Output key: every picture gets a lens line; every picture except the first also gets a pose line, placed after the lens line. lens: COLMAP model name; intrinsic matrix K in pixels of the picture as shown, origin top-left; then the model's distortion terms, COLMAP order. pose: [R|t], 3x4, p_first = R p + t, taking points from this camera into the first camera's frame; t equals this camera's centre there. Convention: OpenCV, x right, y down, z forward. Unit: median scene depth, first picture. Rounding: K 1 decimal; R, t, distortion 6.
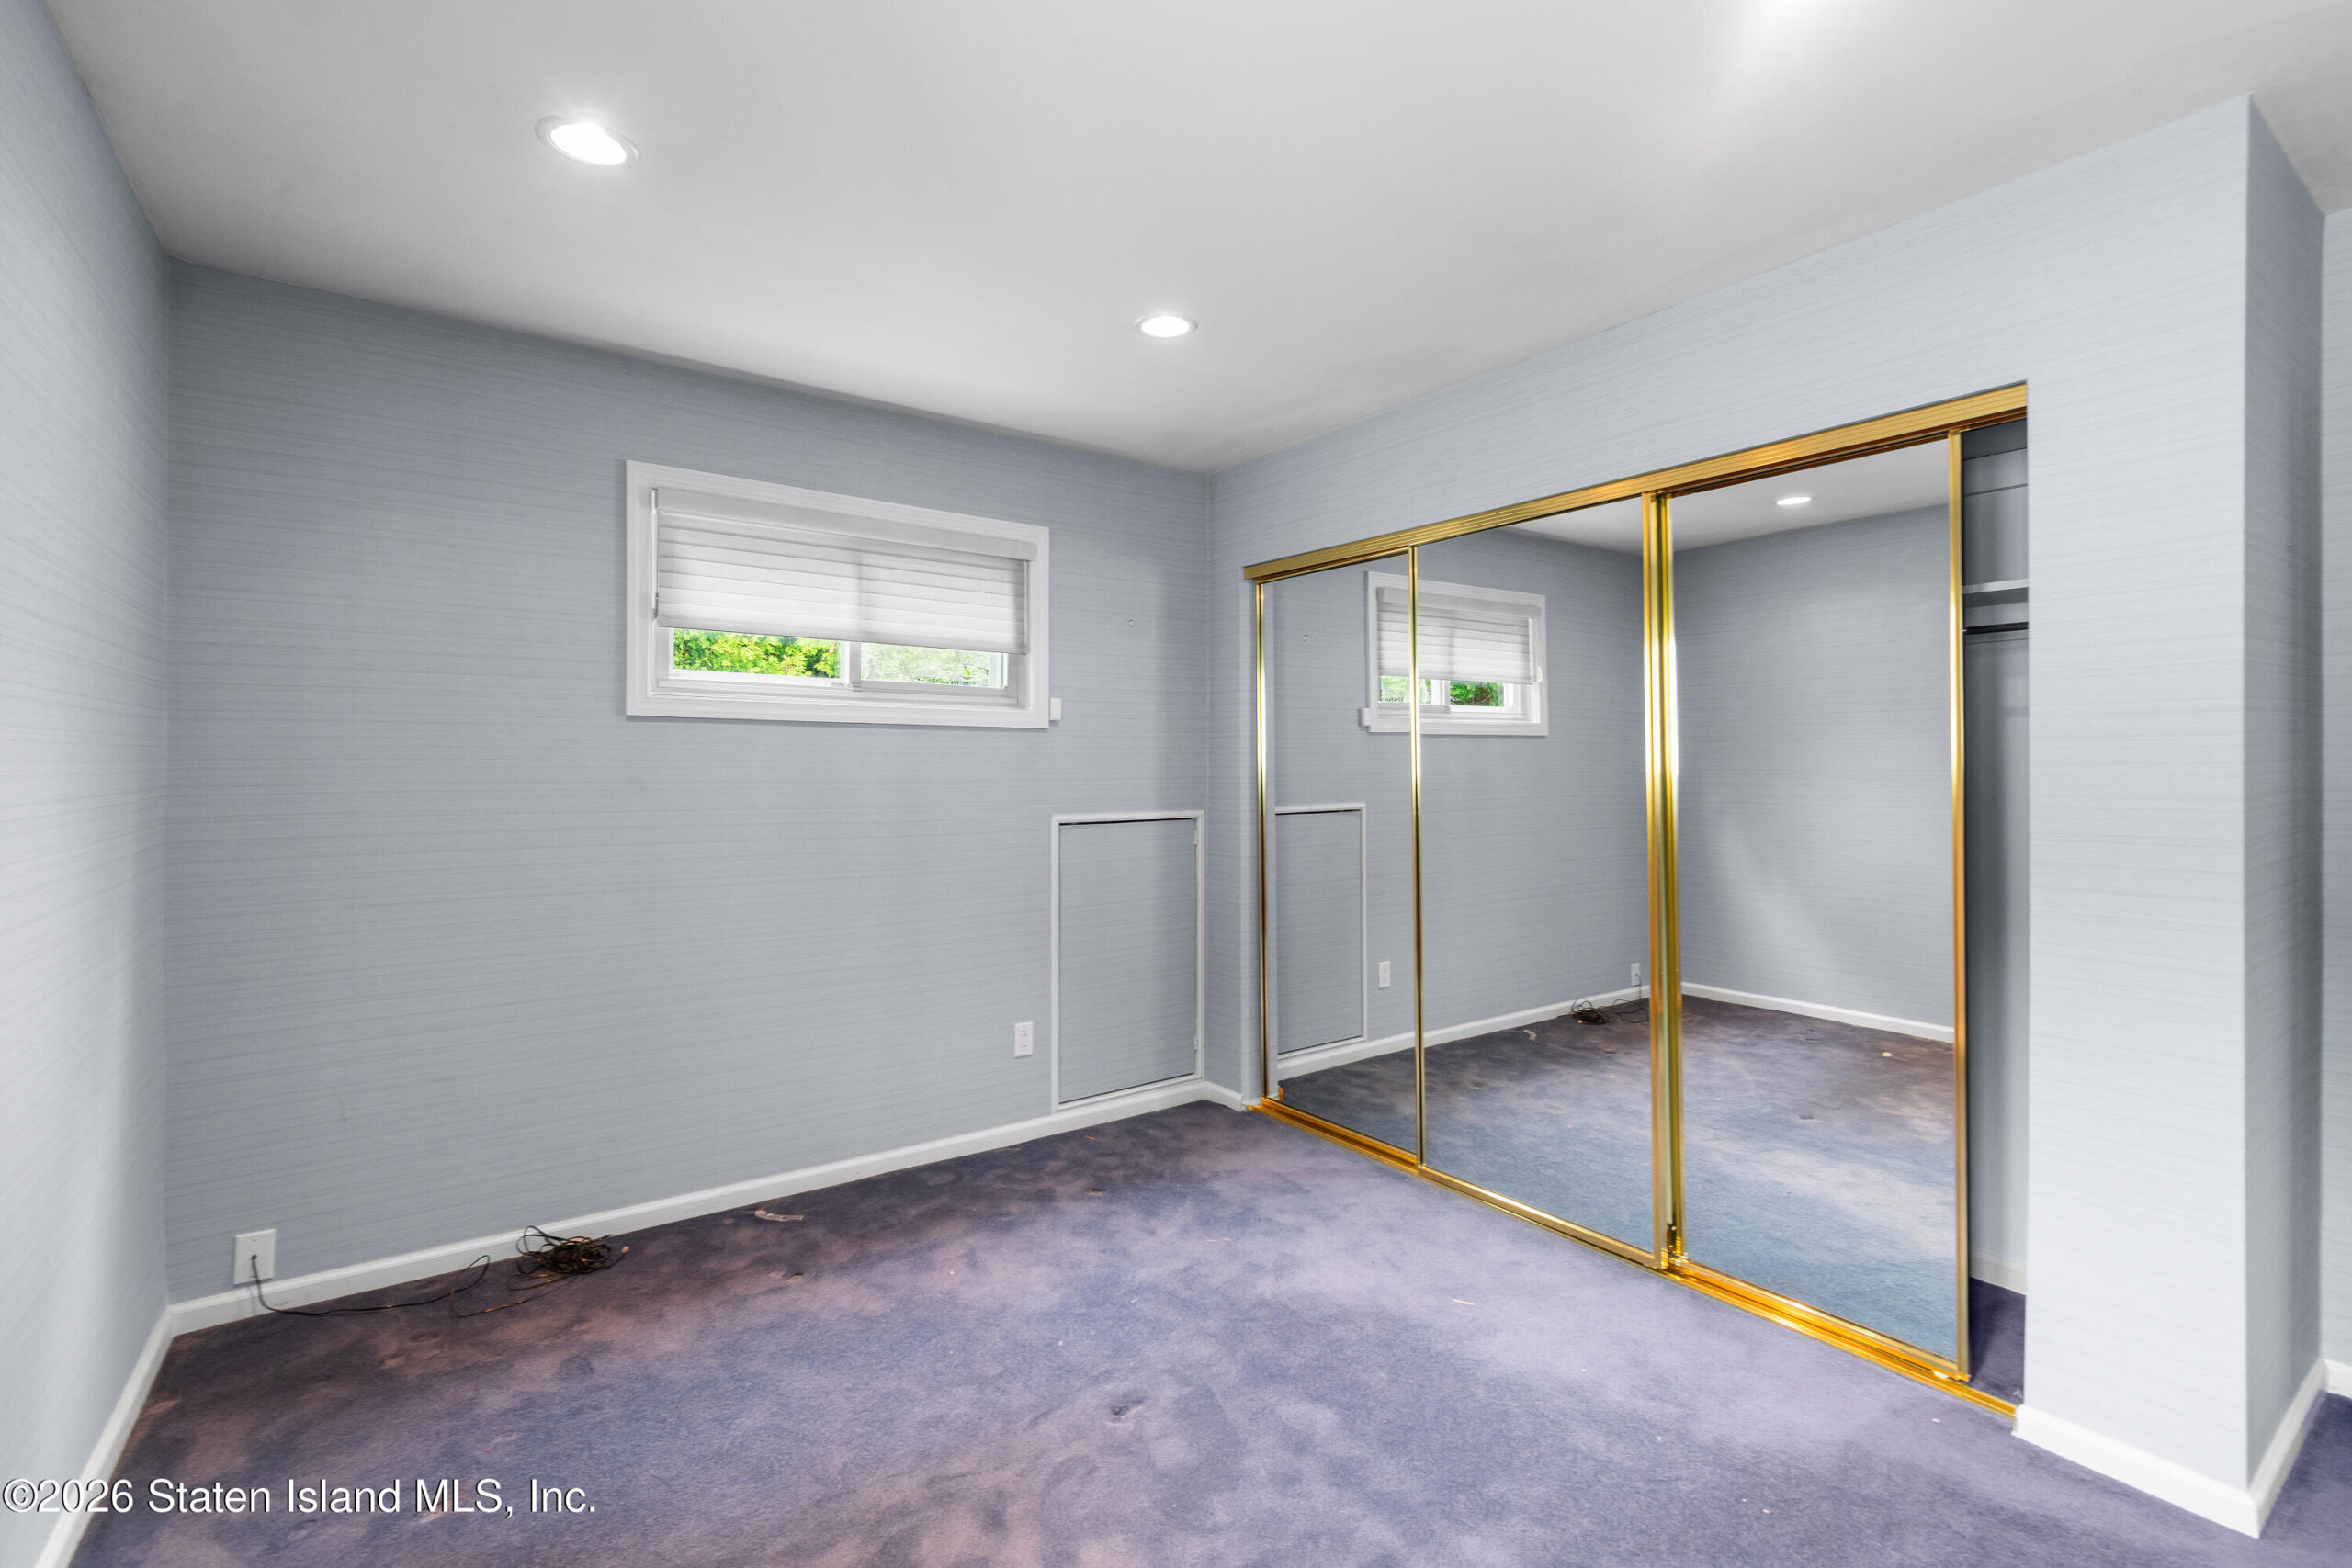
lens RADIAL K [[1044.4, 0, 1182.4], [0, 1044.4, 755.7], [0, 0, 1]] dist [-0.001101, 0.000113]
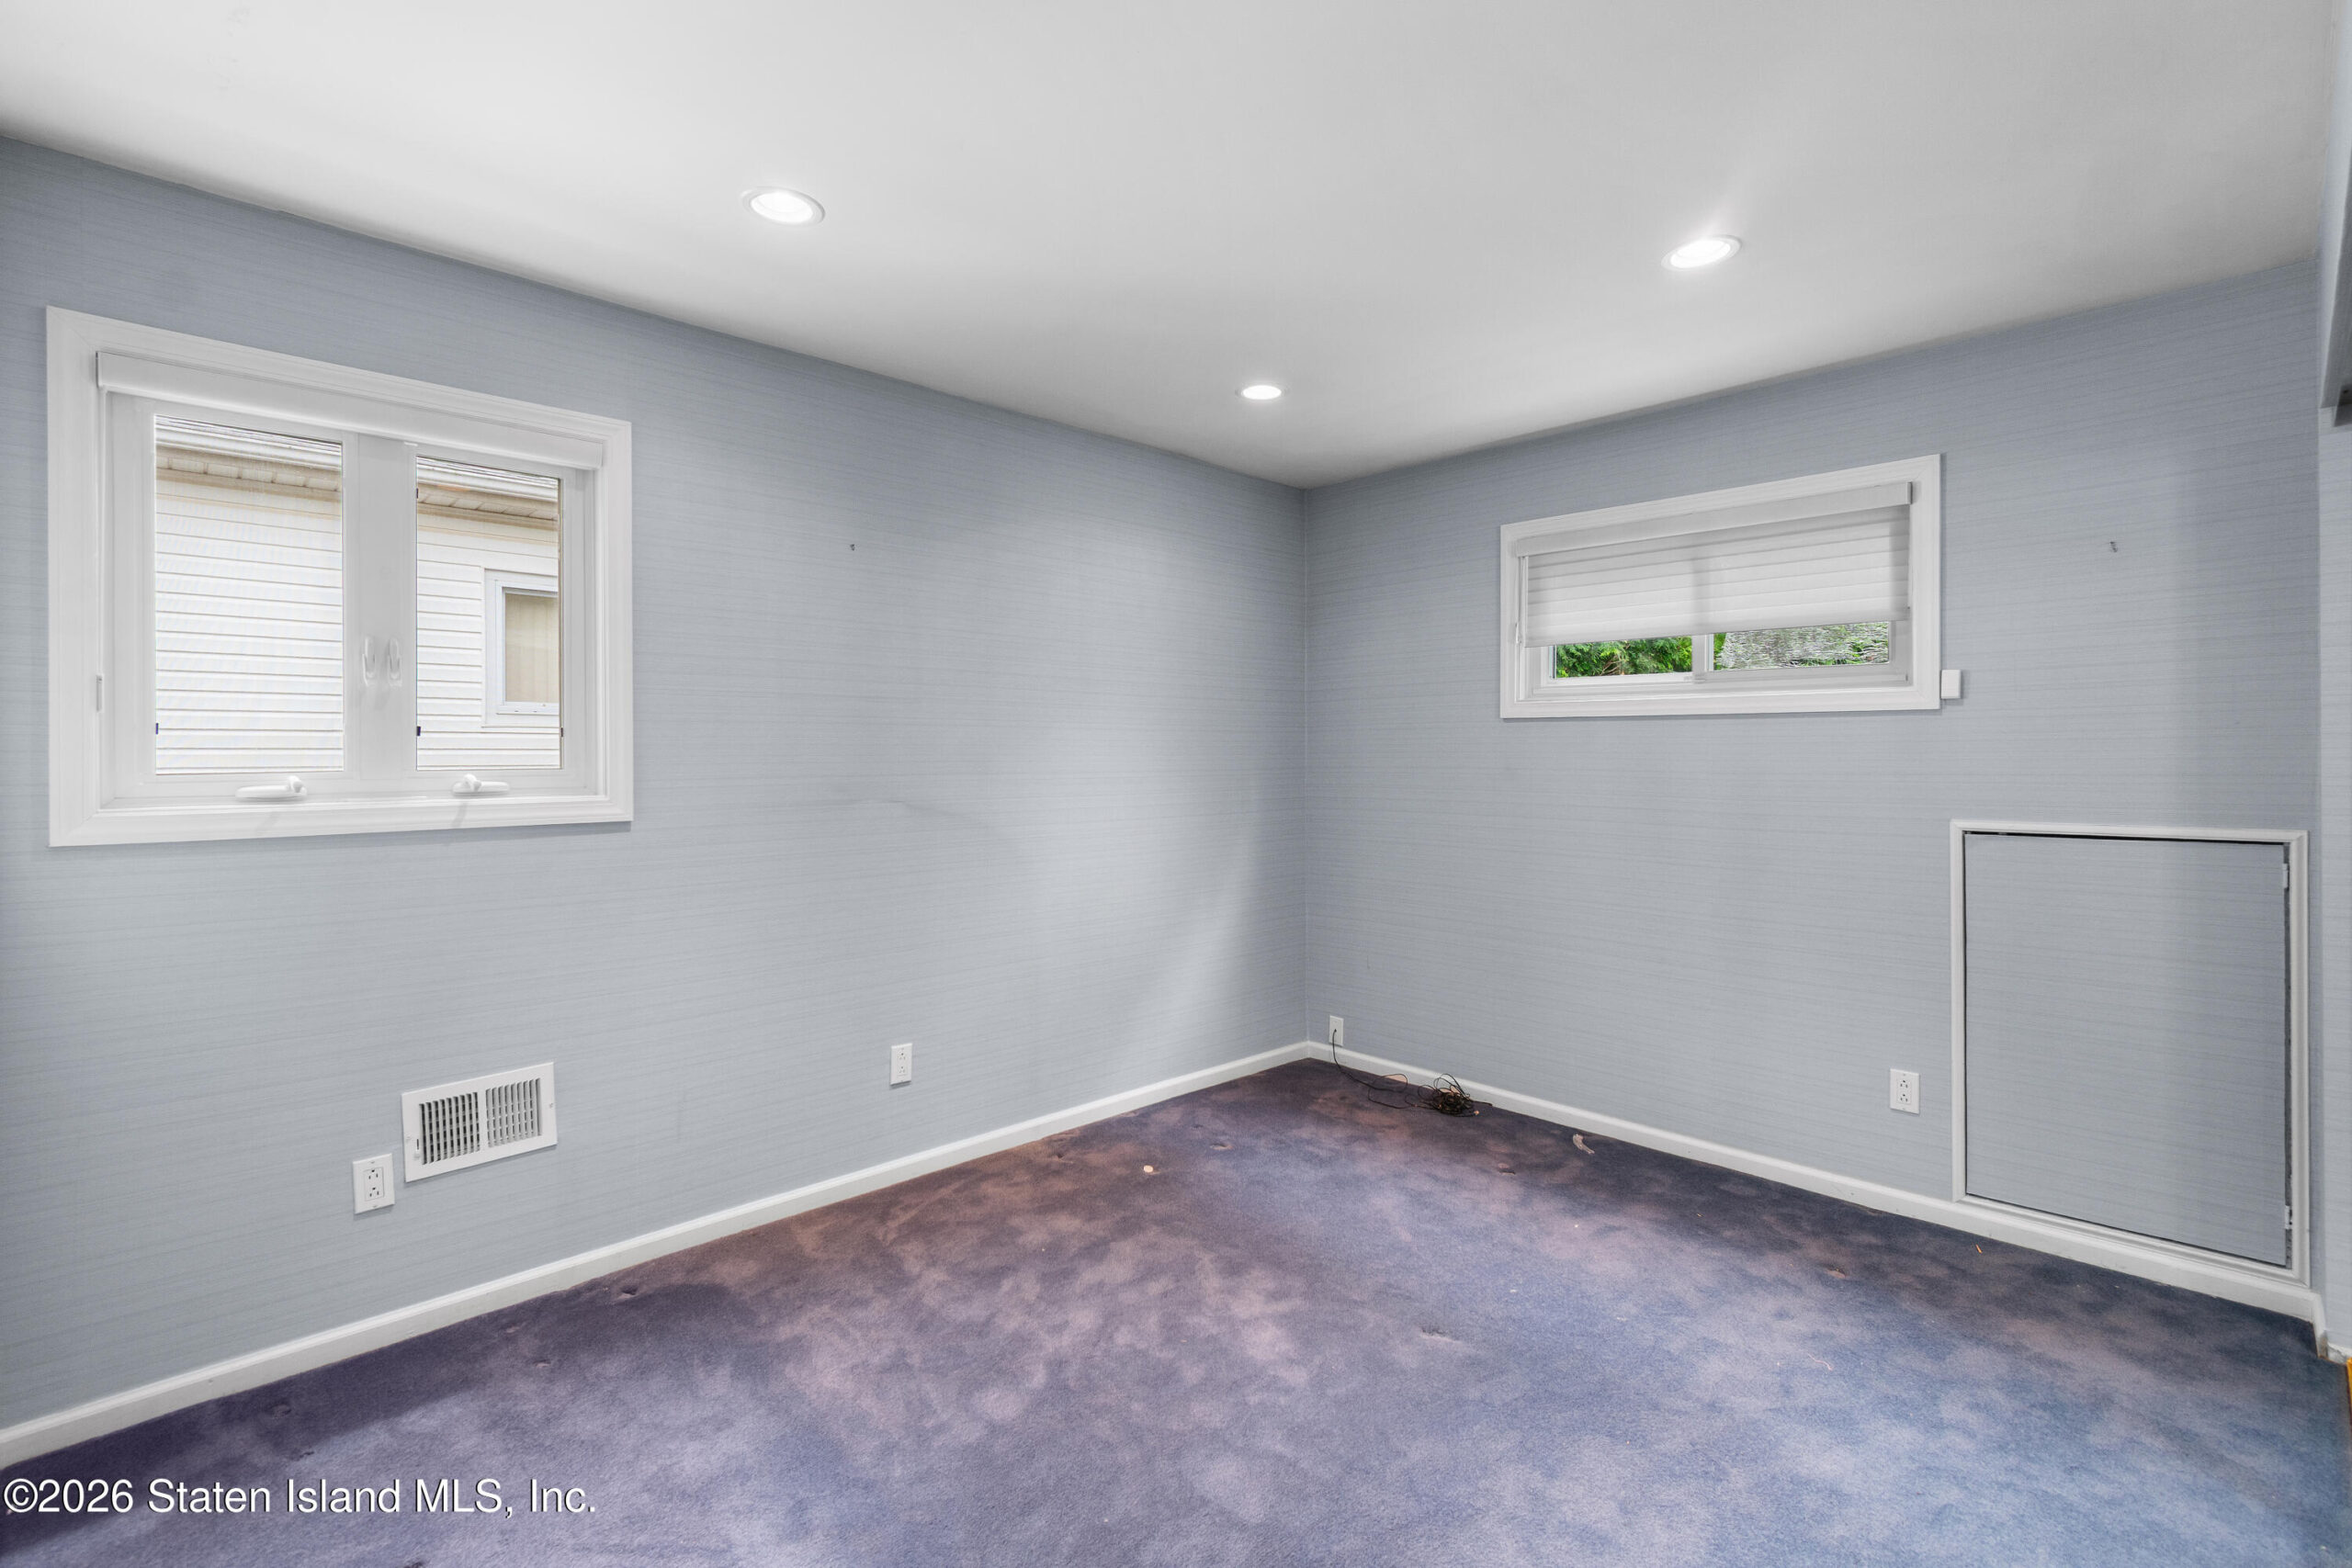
lens RADIAL K [[1044.4, 0, 1182.4], [0, 1044.4, 755.7], [0, 0, 1]] dist [-0.001101, 0.000113]
pose [[0.152149, -0.003041, -0.988353, 0.645860], [0.006758, 0.999975, -0.002036, 0.007853], [0.988334, -0.006369, 0.152166, 0.360775]]
